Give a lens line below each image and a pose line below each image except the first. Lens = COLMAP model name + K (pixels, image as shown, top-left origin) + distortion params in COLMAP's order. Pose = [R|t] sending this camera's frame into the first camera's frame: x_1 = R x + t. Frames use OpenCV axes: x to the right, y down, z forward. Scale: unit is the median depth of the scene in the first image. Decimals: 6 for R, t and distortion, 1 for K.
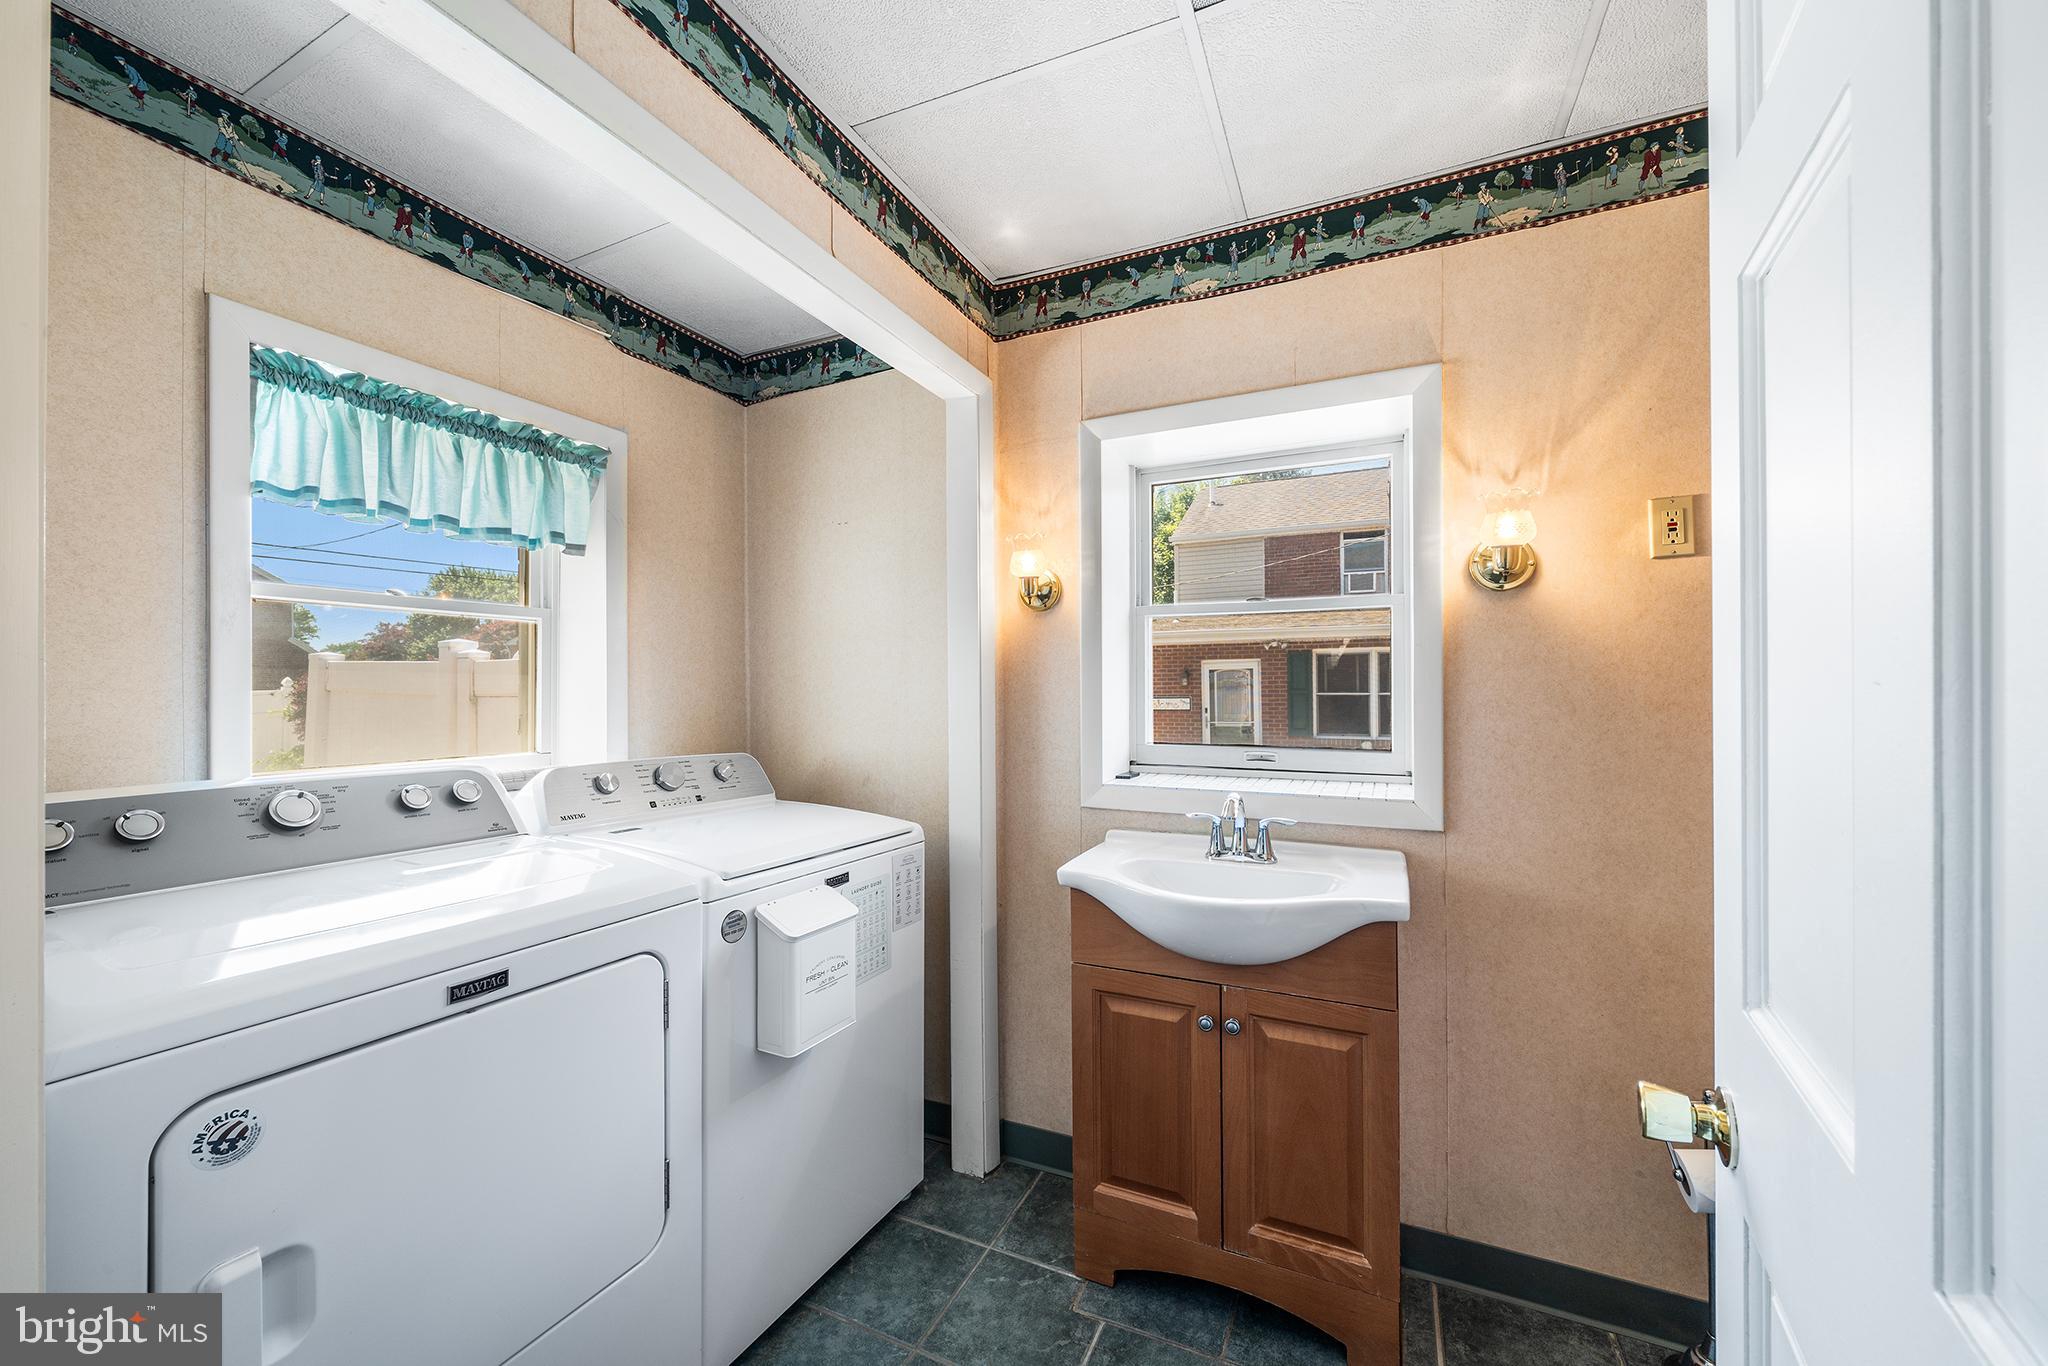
lens RADIAL K [[760.0, 0, 1027.5], [0, 760.0, 680.4], [0, 0, 1]] dist [-0.001306, -0.000653]
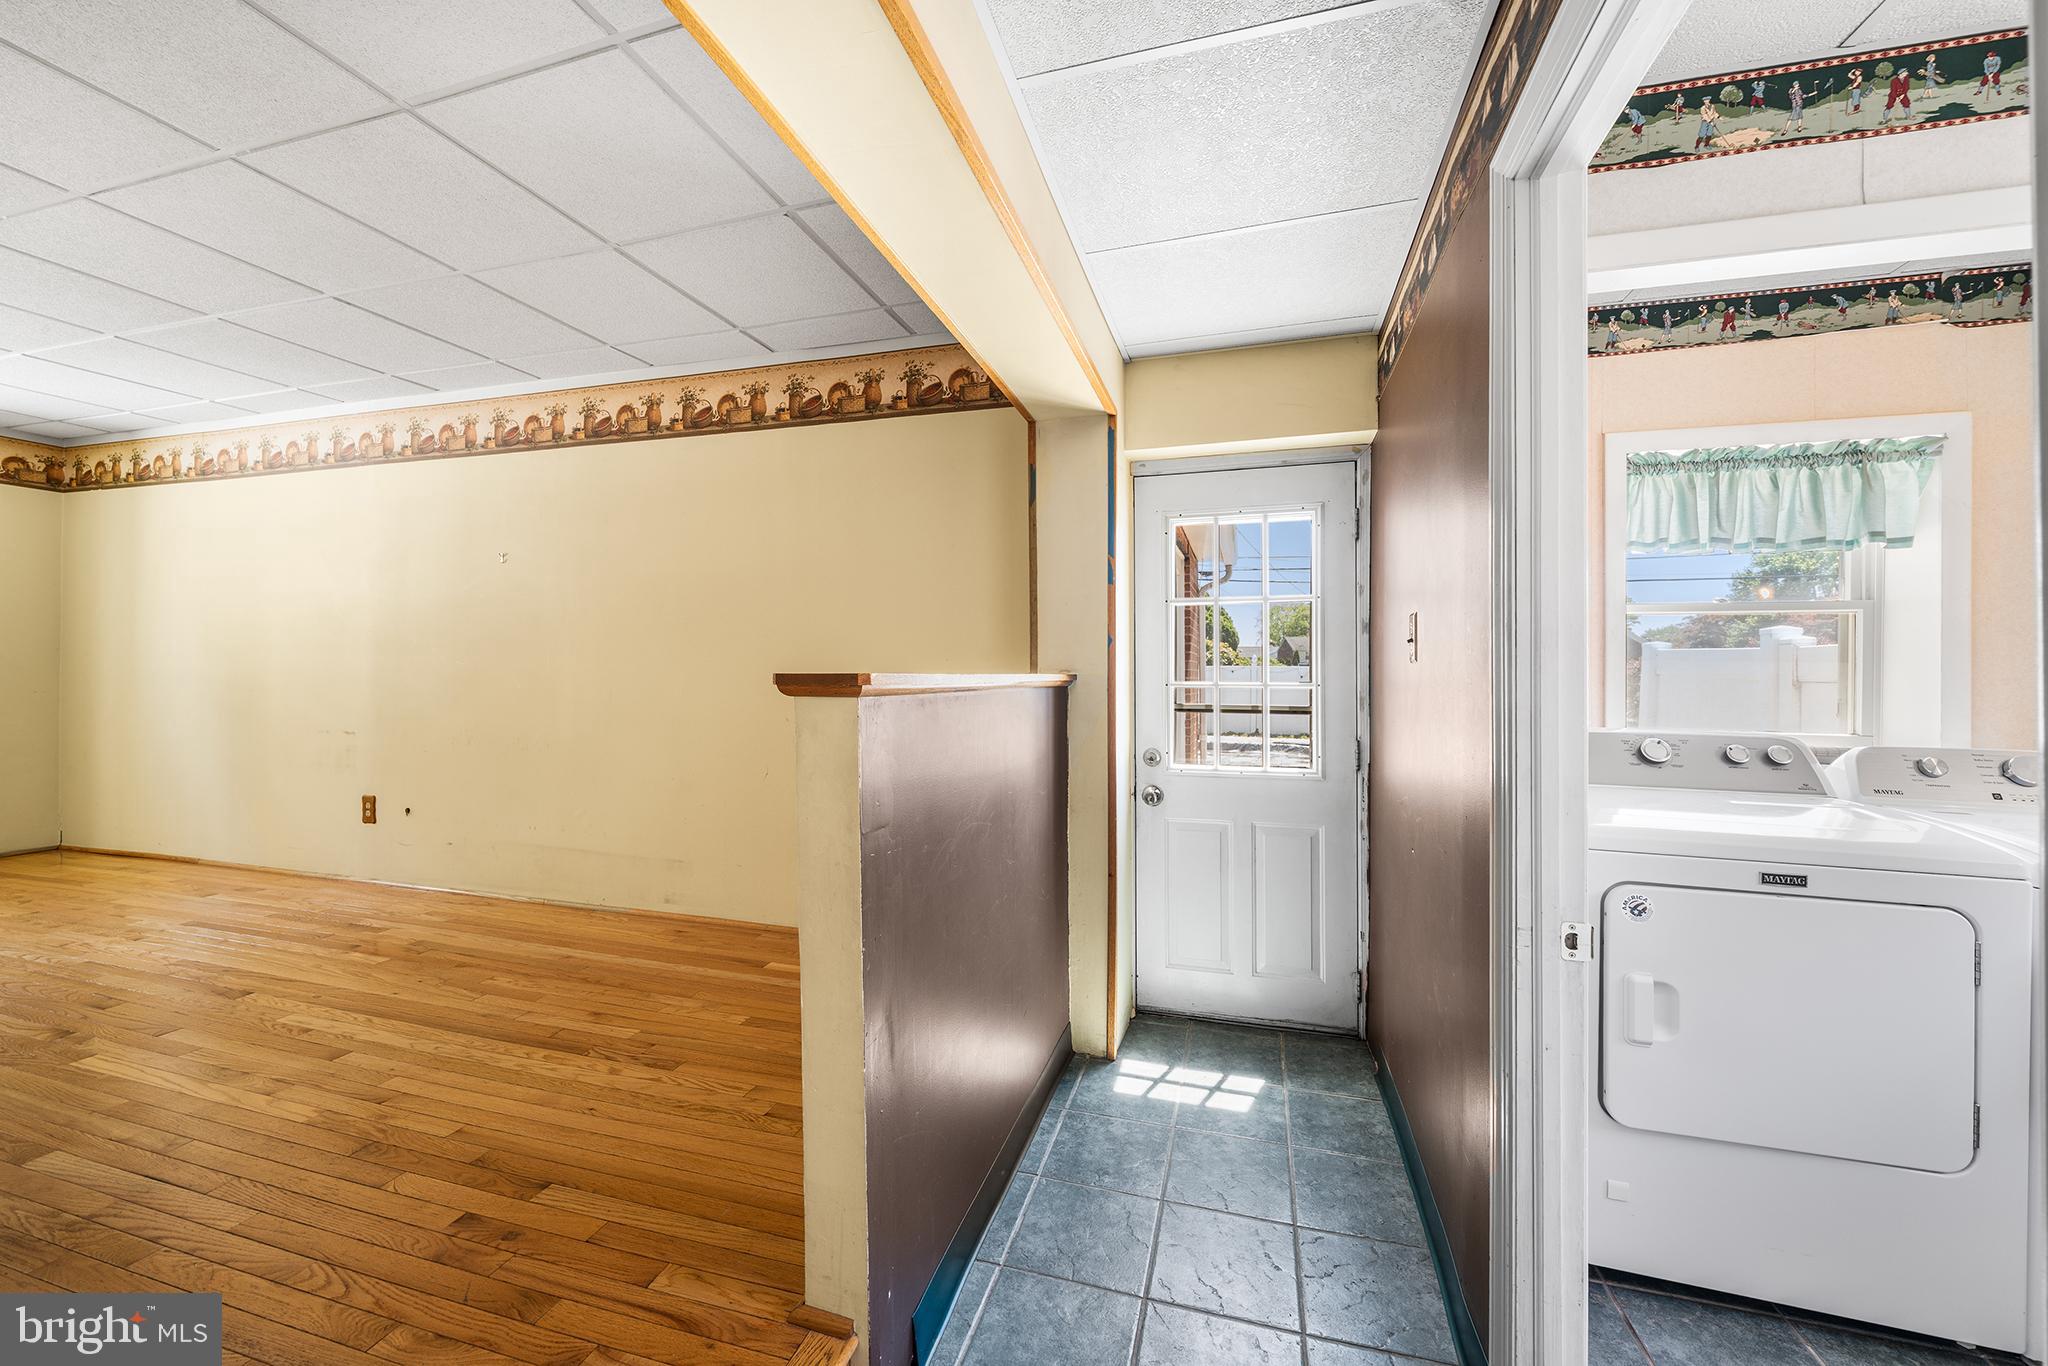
lens RADIAL K [[760.0, 0, 1029.4], [0, 760.0, 673.0], [0, 0, 1]] dist [-0.001306, -0.000653]
pose [[0.143397, 0.007879, -0.989634, 0.298055], [0.003162, 0.999960, 0.008419, -0.006509], [0.989660, -0.004337, 0.143366, -0.376134]]
